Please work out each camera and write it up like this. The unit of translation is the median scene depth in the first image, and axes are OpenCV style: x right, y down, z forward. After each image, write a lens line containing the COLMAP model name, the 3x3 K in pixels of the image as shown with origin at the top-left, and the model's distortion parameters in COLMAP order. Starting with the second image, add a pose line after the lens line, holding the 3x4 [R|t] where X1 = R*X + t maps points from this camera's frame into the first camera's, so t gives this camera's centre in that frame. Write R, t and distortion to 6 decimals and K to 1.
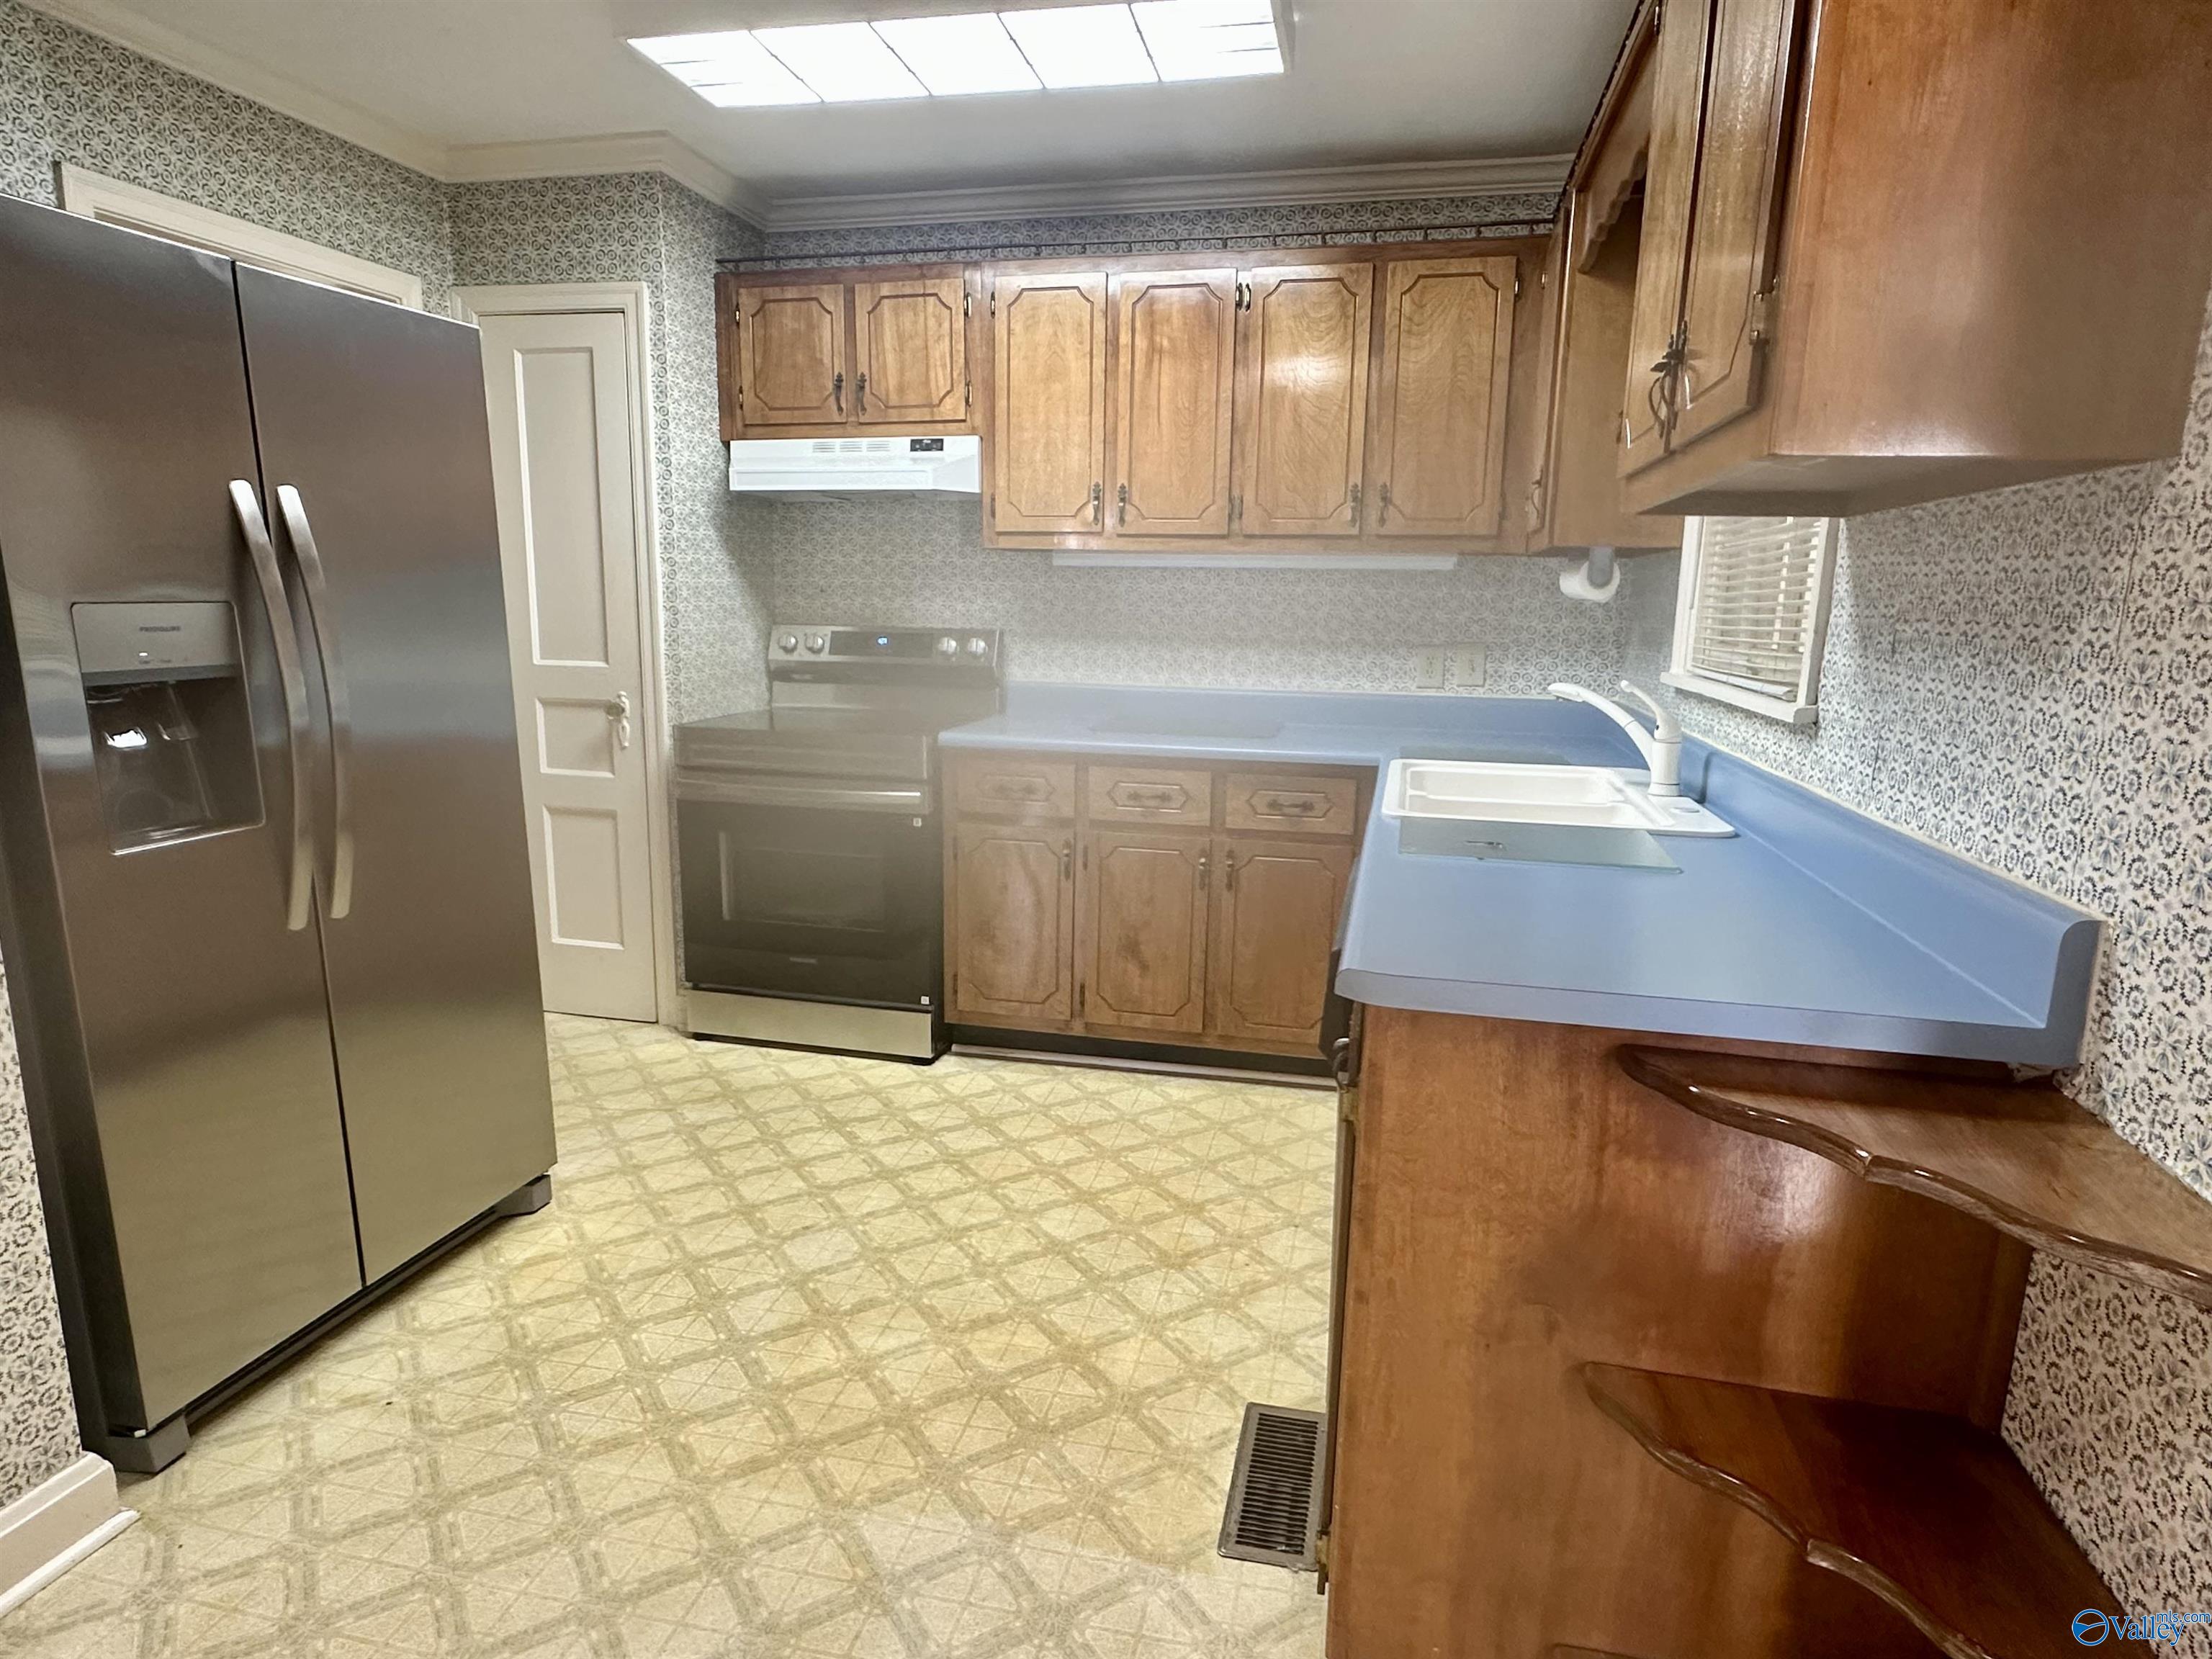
lens RADIAL K [[1265.8, 0, 1099.4], [0, 1265.8, 837.8], [0, 0, 1]] dist [-0.012706, -0.001498]
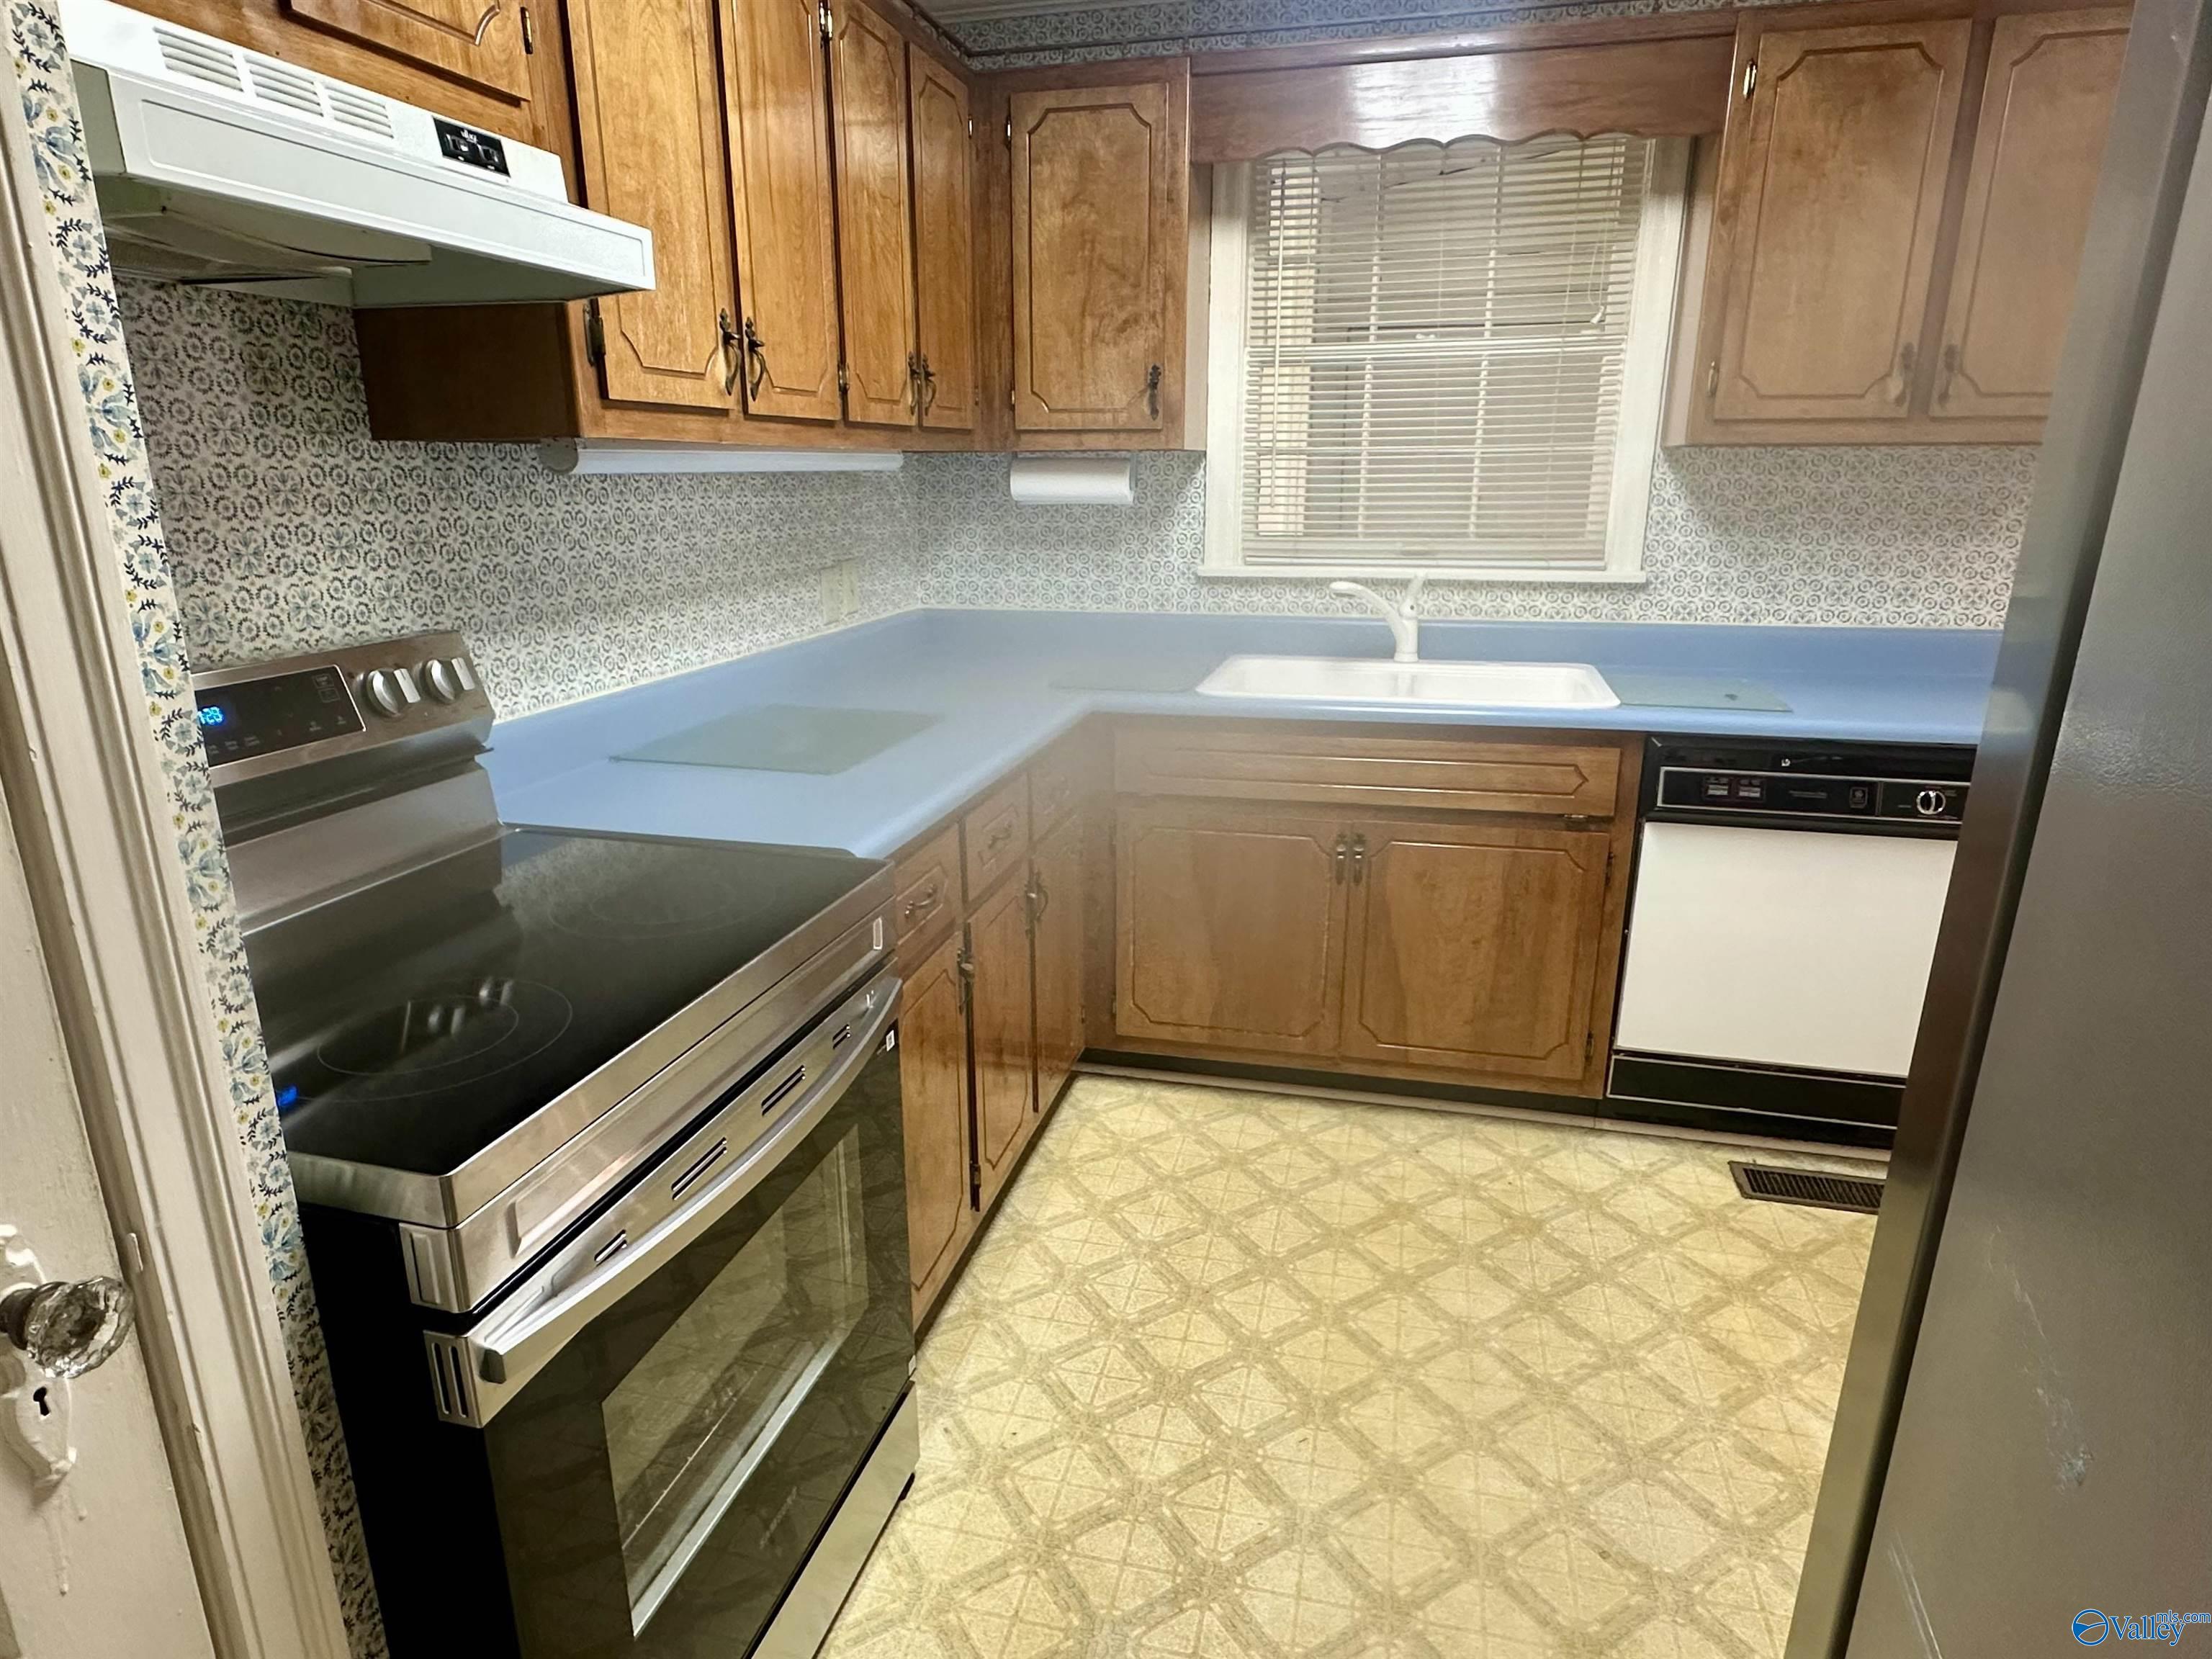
lens RADIAL K [[1265.8, 0, 1099.2], [0, 1265.8, 834.2], [0, 0, 1]] dist [-0.012706, -0.001498]
pose [[0.023732, -0.291558, 0.956259, -0.659859], [0.195376, 0.939437, 0.281580, -0.233010], [-0.980441, 0.180147, 0.079258, 1.012611]]
